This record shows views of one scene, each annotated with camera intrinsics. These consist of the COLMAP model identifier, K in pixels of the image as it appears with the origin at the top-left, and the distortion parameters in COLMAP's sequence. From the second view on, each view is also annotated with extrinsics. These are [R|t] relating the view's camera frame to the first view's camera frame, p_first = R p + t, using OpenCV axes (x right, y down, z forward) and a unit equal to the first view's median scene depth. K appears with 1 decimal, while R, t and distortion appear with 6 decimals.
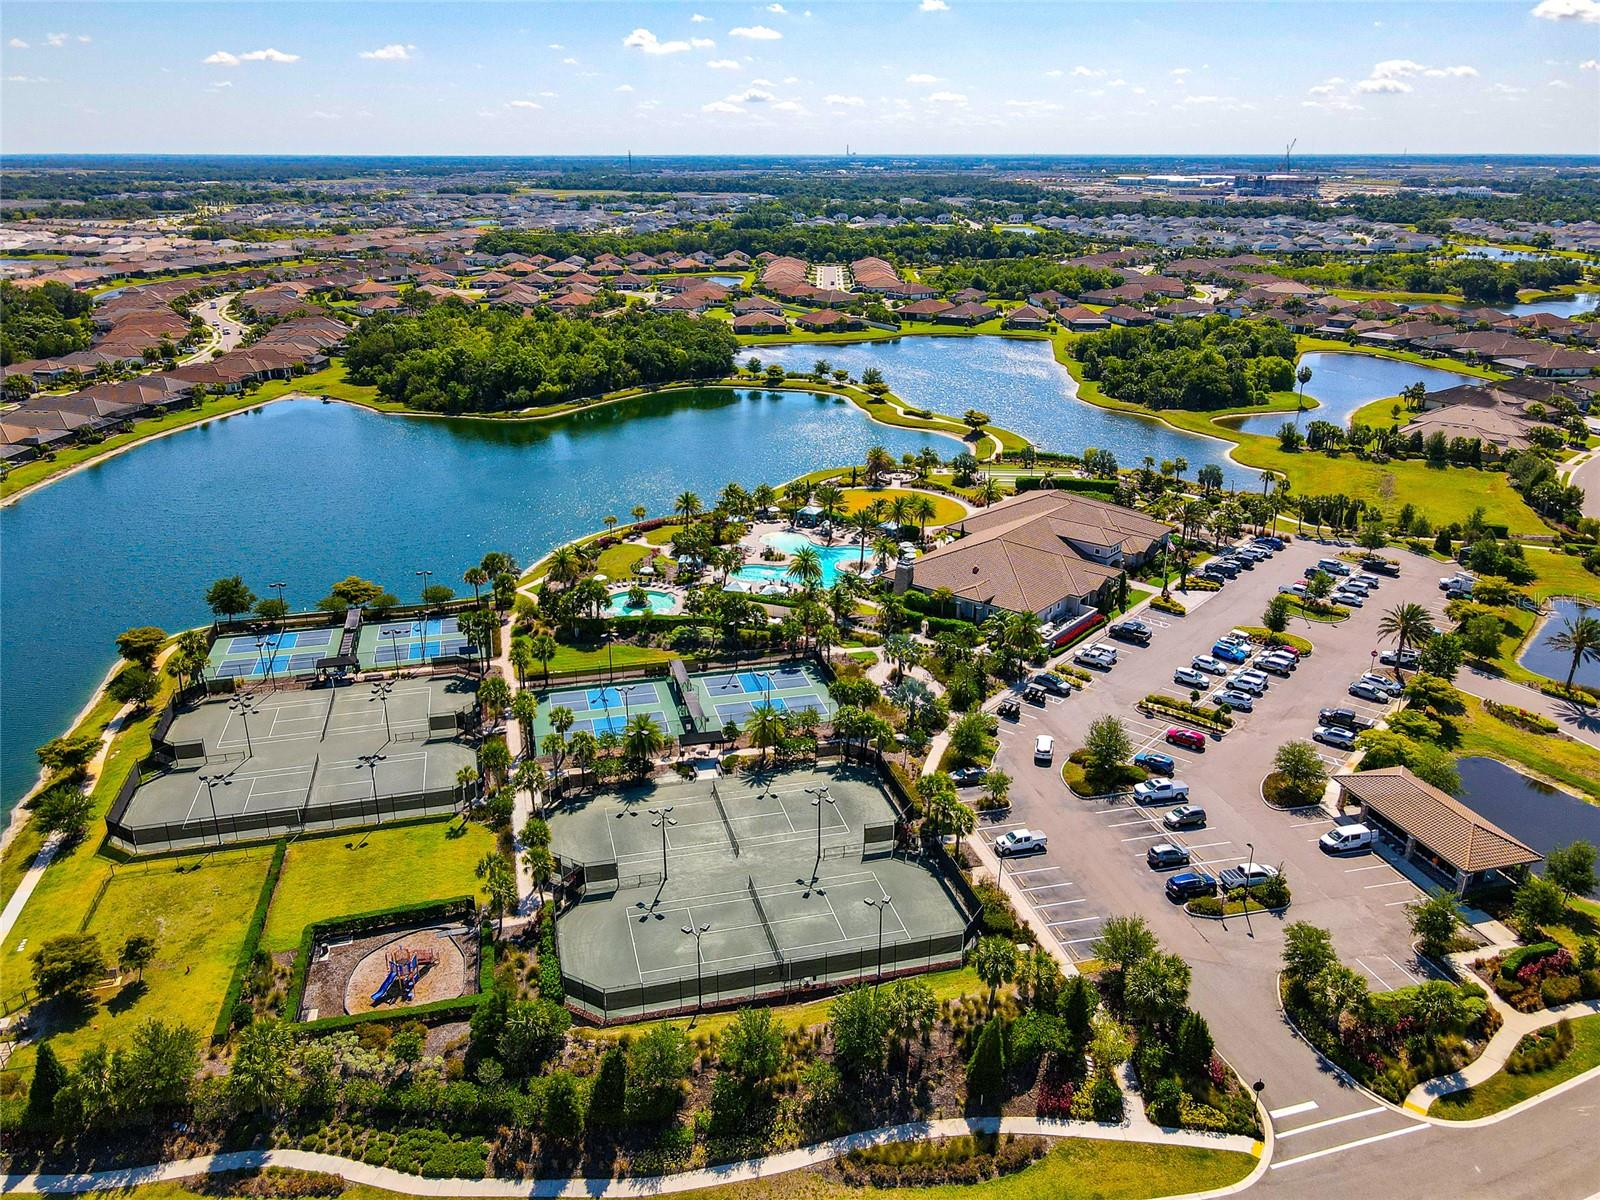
lens RADIAL K [[1193.0, 0, 799.6], [0, 1193.0, 580.6], [0, 0, 1]] dist [-0.003231, 0.032080]
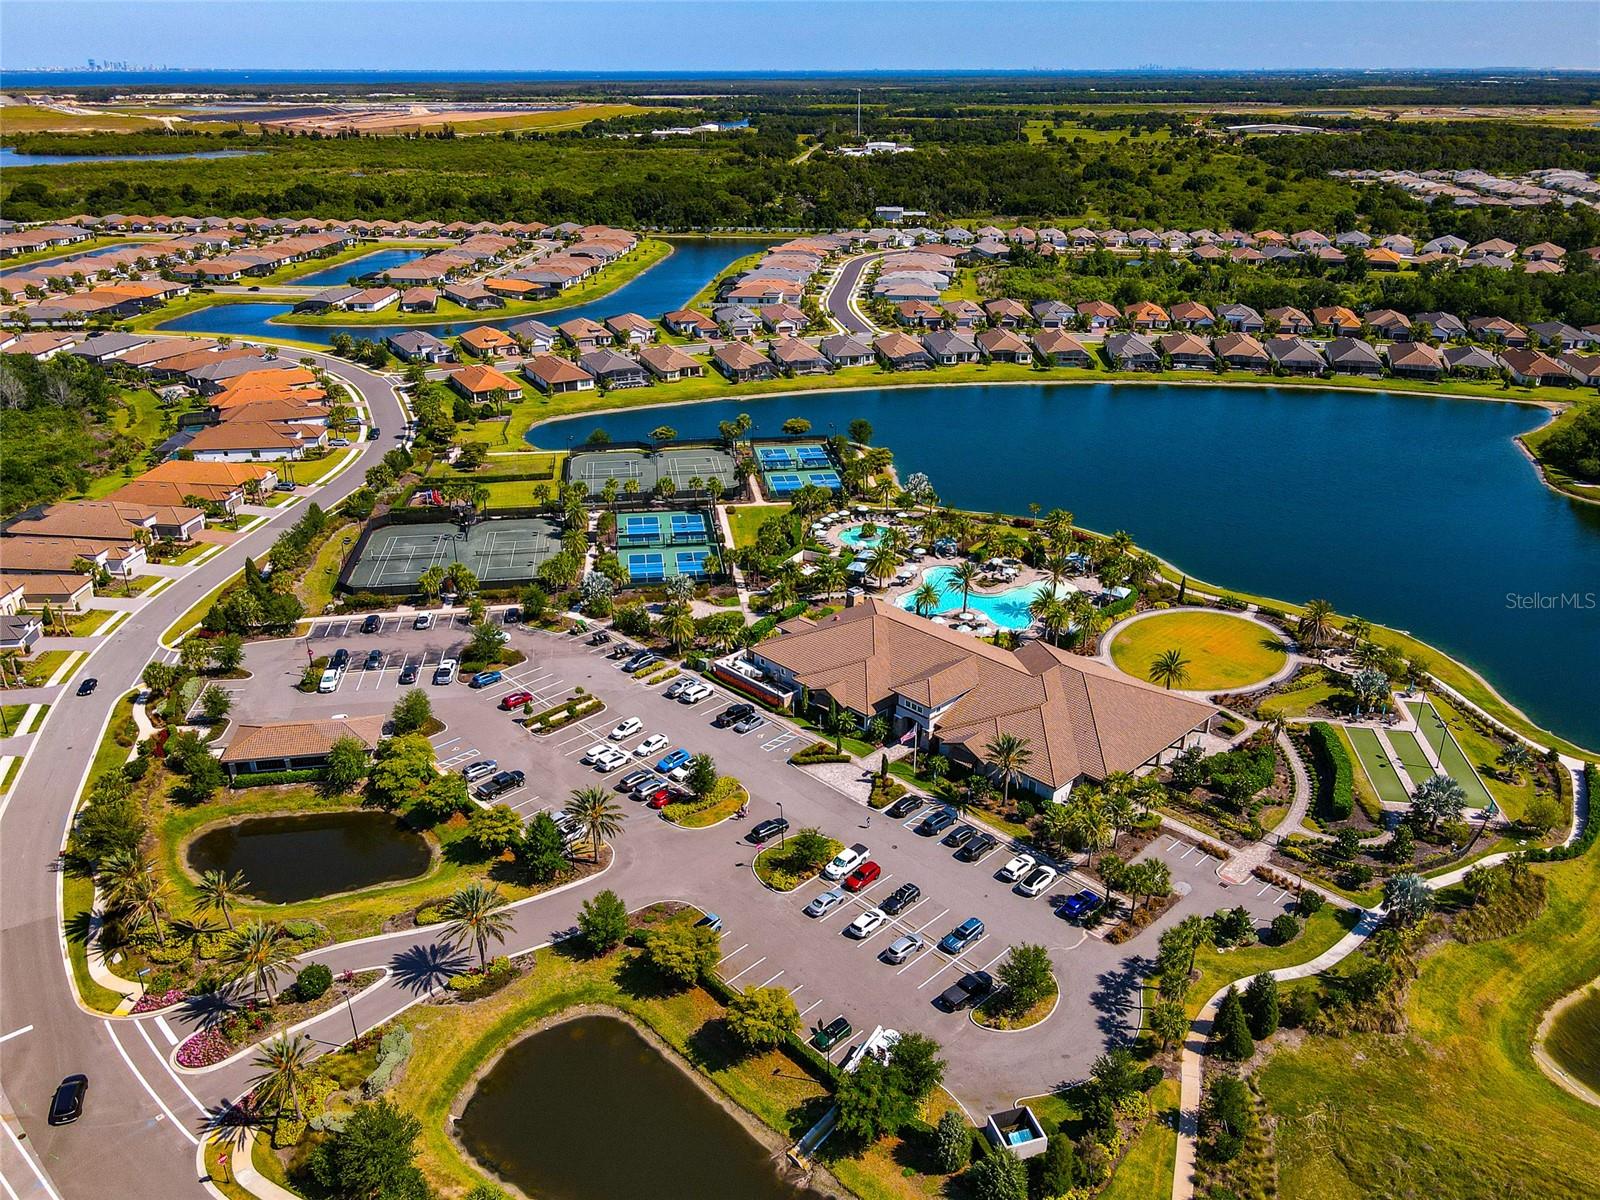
lens RADIAL K [[1204.9, 0, 790.5], [0, 1204.9, 602.2], [0, 0, 1]] dist [0.003027, 0.001049]
pose [[-0.113805, 0.405186, -0.907123, 1.109023], [-0.337110, 0.843138, 0.418898, -0.449927], [0.934562, 0.353473, 0.040639, 0.969556]]
